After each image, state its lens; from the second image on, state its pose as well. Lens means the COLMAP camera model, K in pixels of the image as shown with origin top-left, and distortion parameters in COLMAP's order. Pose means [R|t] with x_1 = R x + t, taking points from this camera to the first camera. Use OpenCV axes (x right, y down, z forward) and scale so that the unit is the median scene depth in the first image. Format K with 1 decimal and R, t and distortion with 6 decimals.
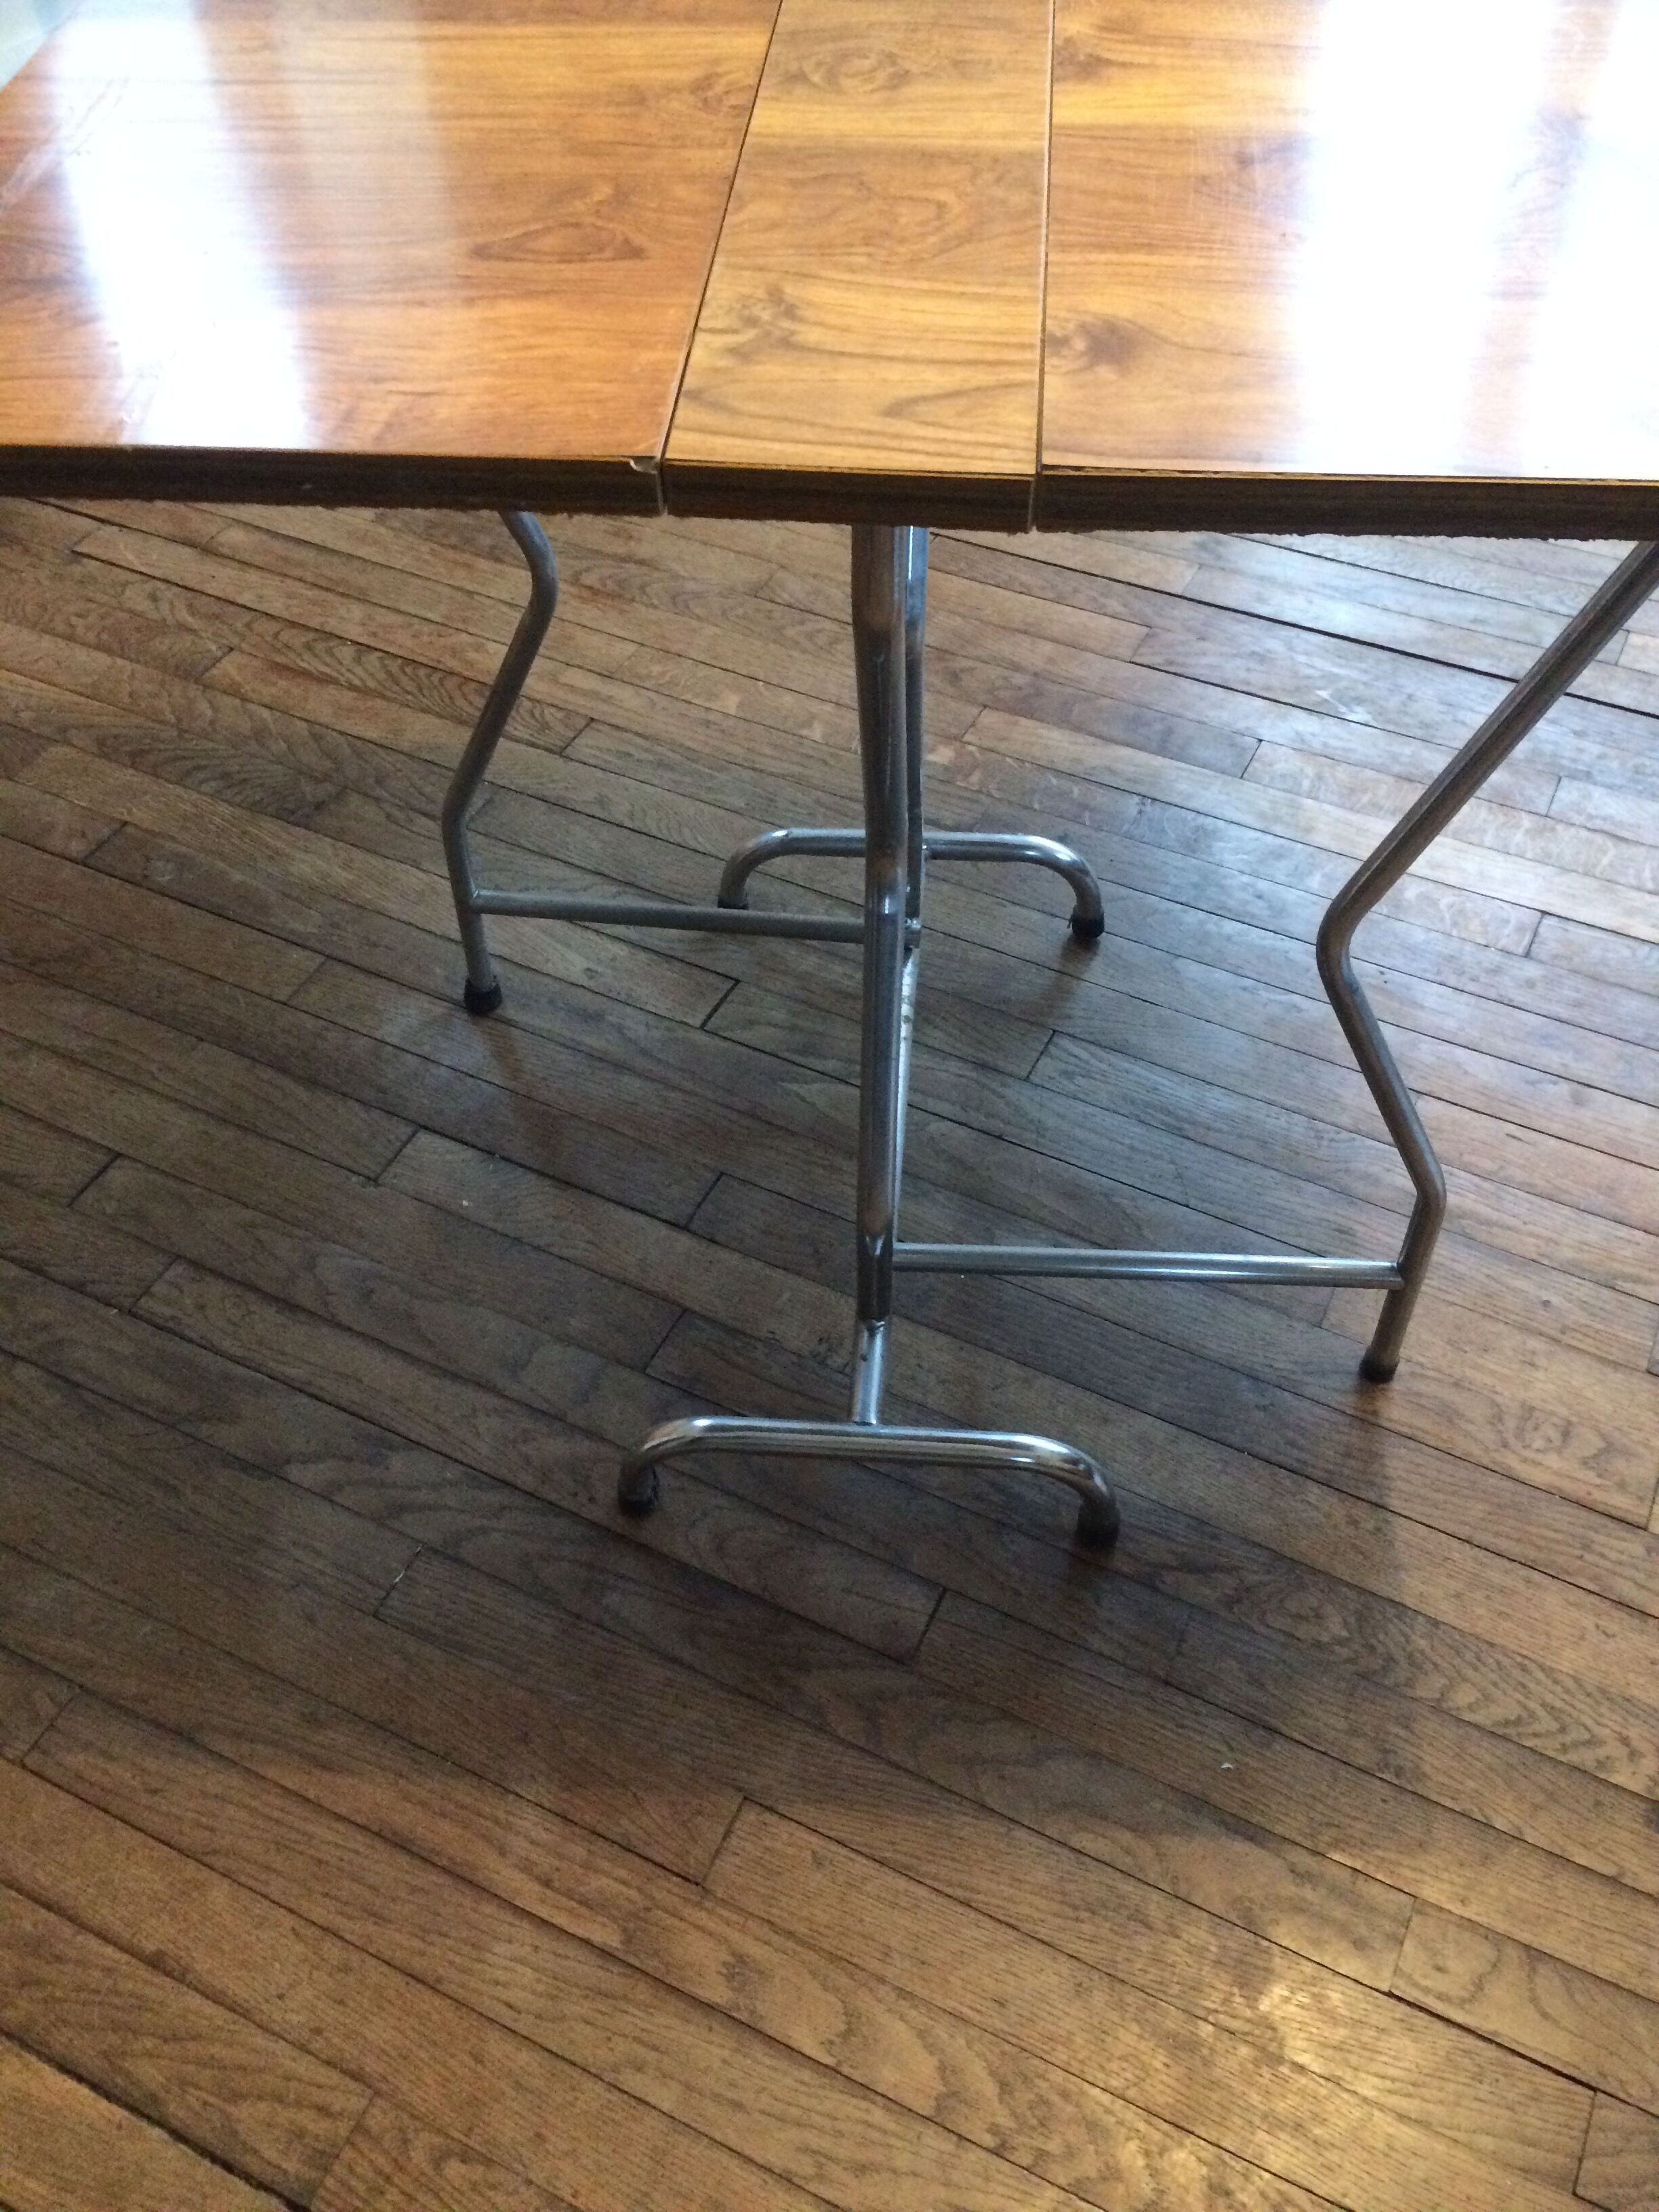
lens RADIAL K [[1912.1, 0, 829.5], [0, 1912.1, 1106.0], [0, 0, 1]] dist [0.086150, -0.141365]
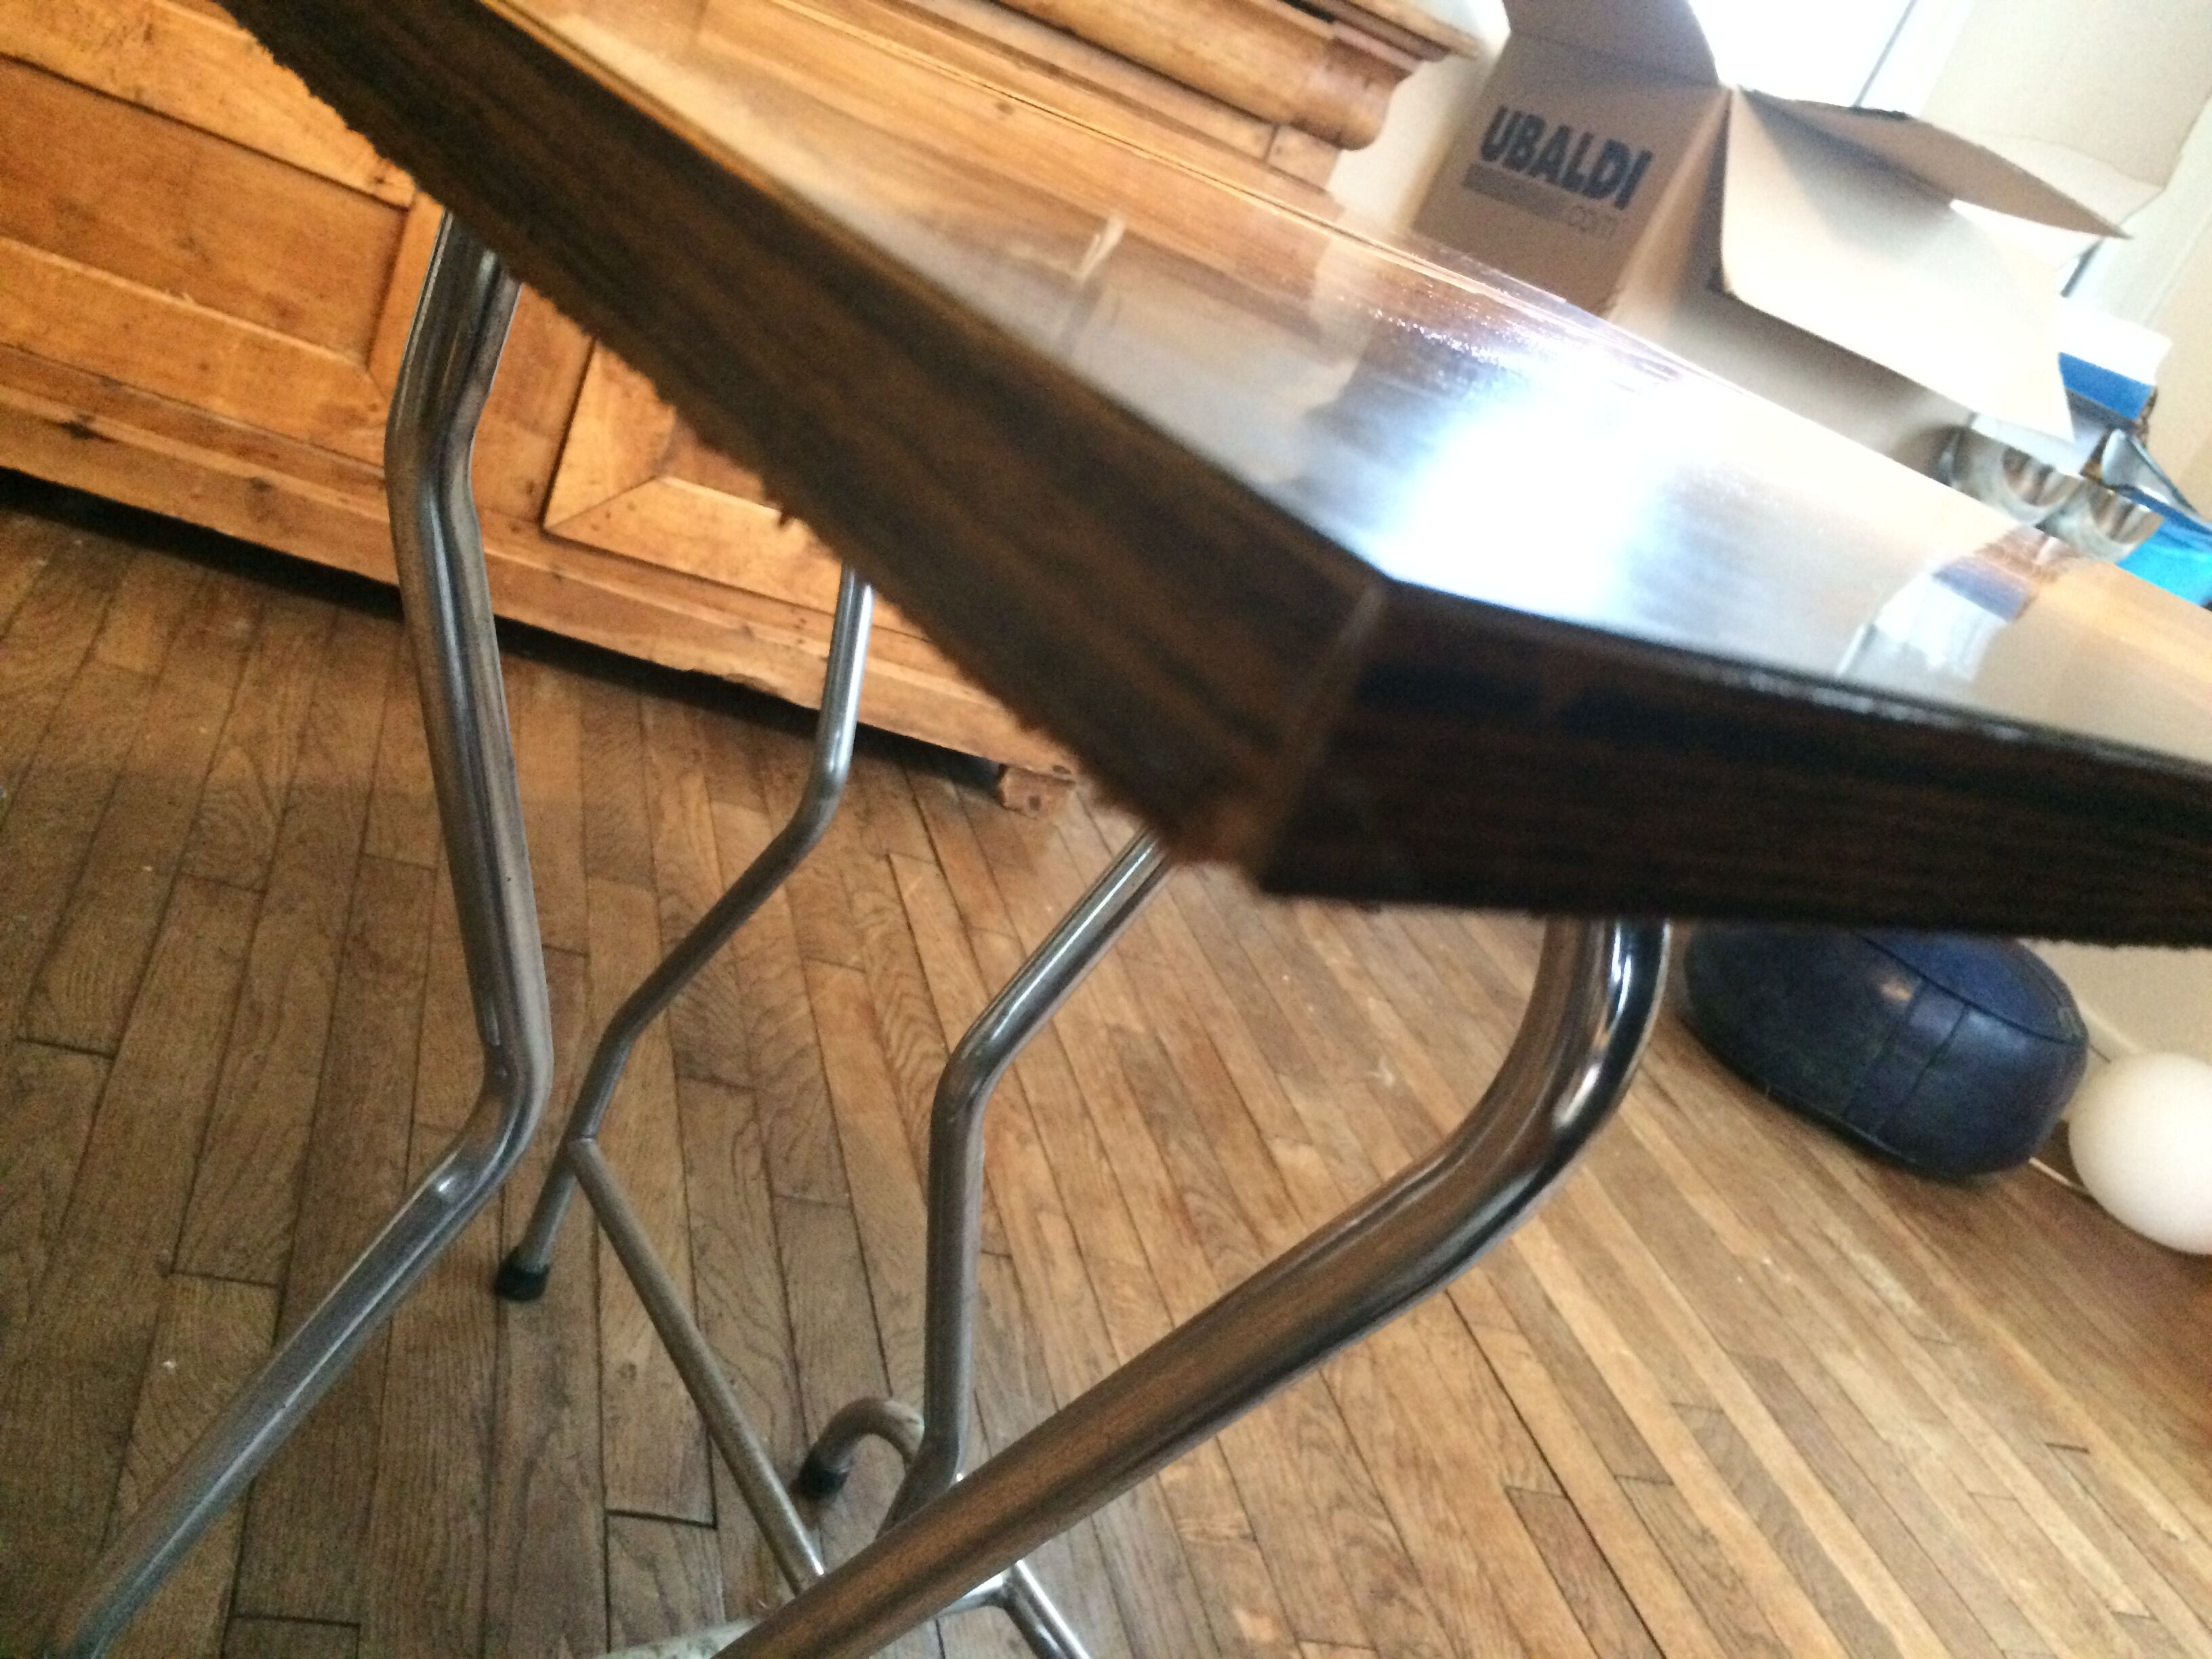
lens RADIAL K [[1912.1, 0, 1106.0], [0, 1912.1, 829.5], [0, 0, 1]] dist [0.086150, -0.141365]
pose [[0.607103, 0.530430, -0.591667, 0.334234], [-0.779425, 0.542435, -0.313466, -0.099999], [0.154669, 0.651466, 0.742744, 0.383130]]
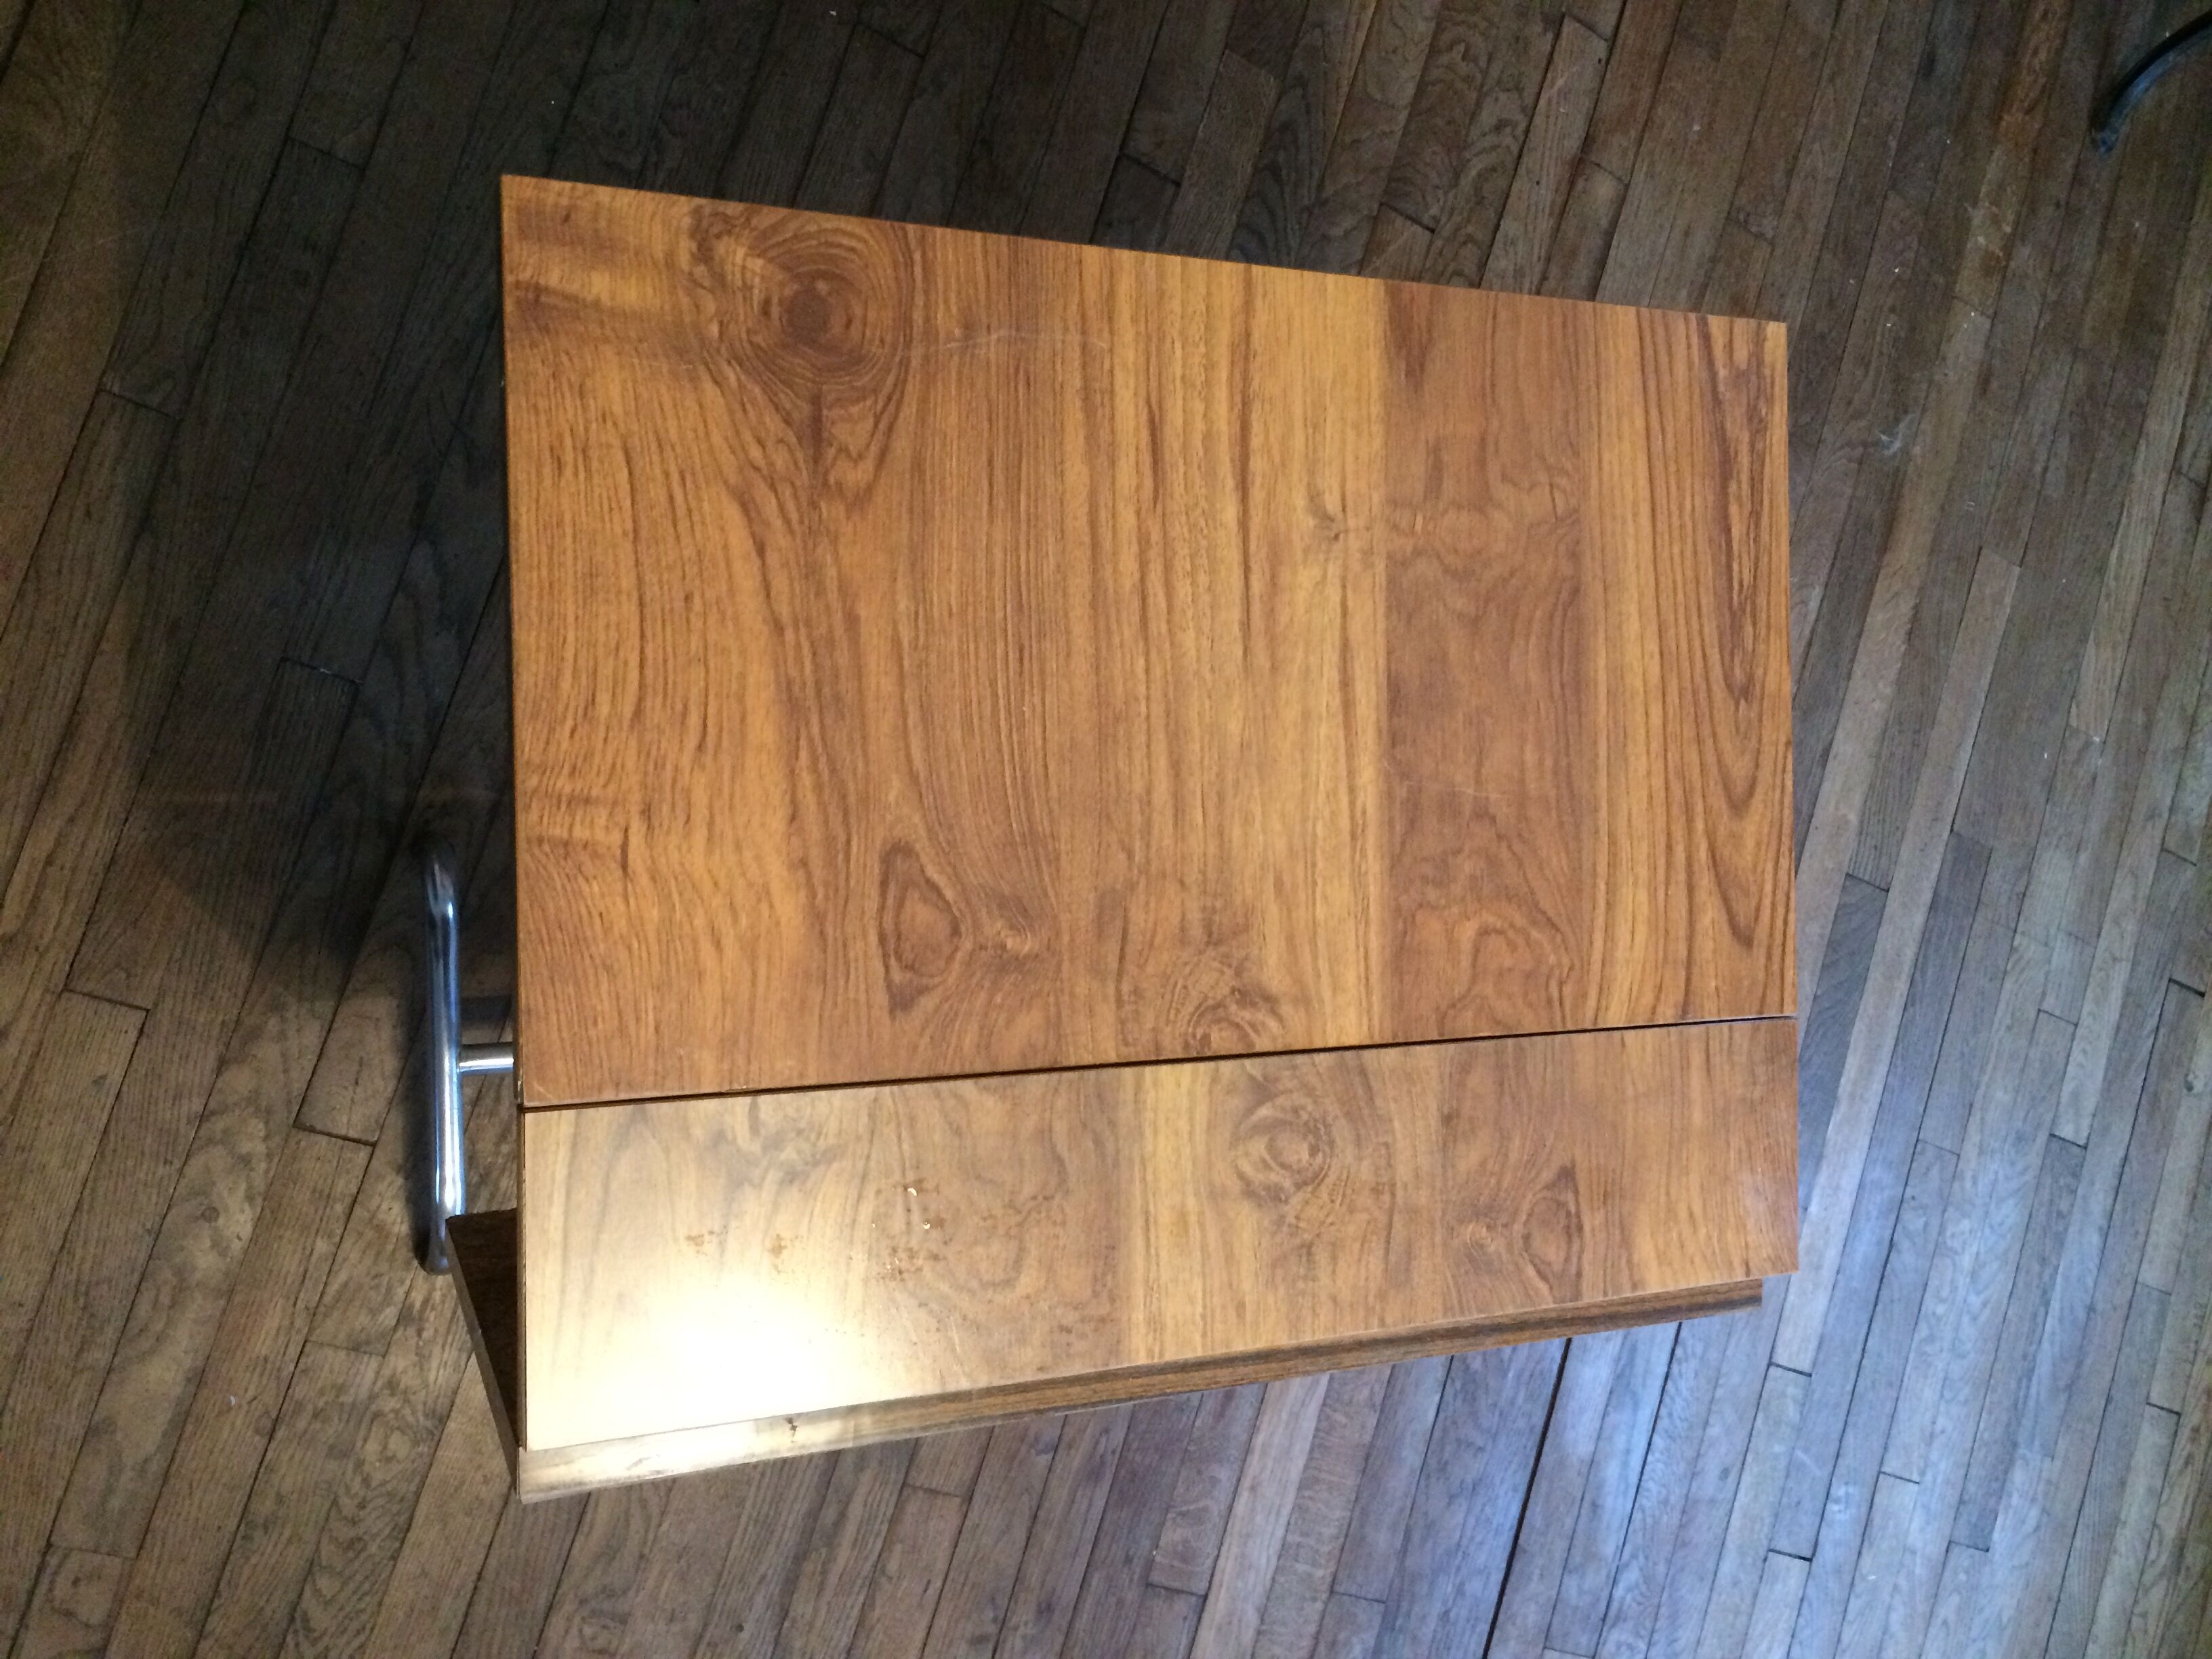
lens RADIAL K [[1912.1, 0, 1106.0], [0, 1912.1, 829.5], [0, 0, 1]] dist [0.086150, -0.141365]
pose [[0.112267, 0.991311, 0.068548, -0.130458], [-0.948011, 0.086179, 0.306348, -0.443792], [0.297779, -0.099377, 0.949448, 0.037484]]
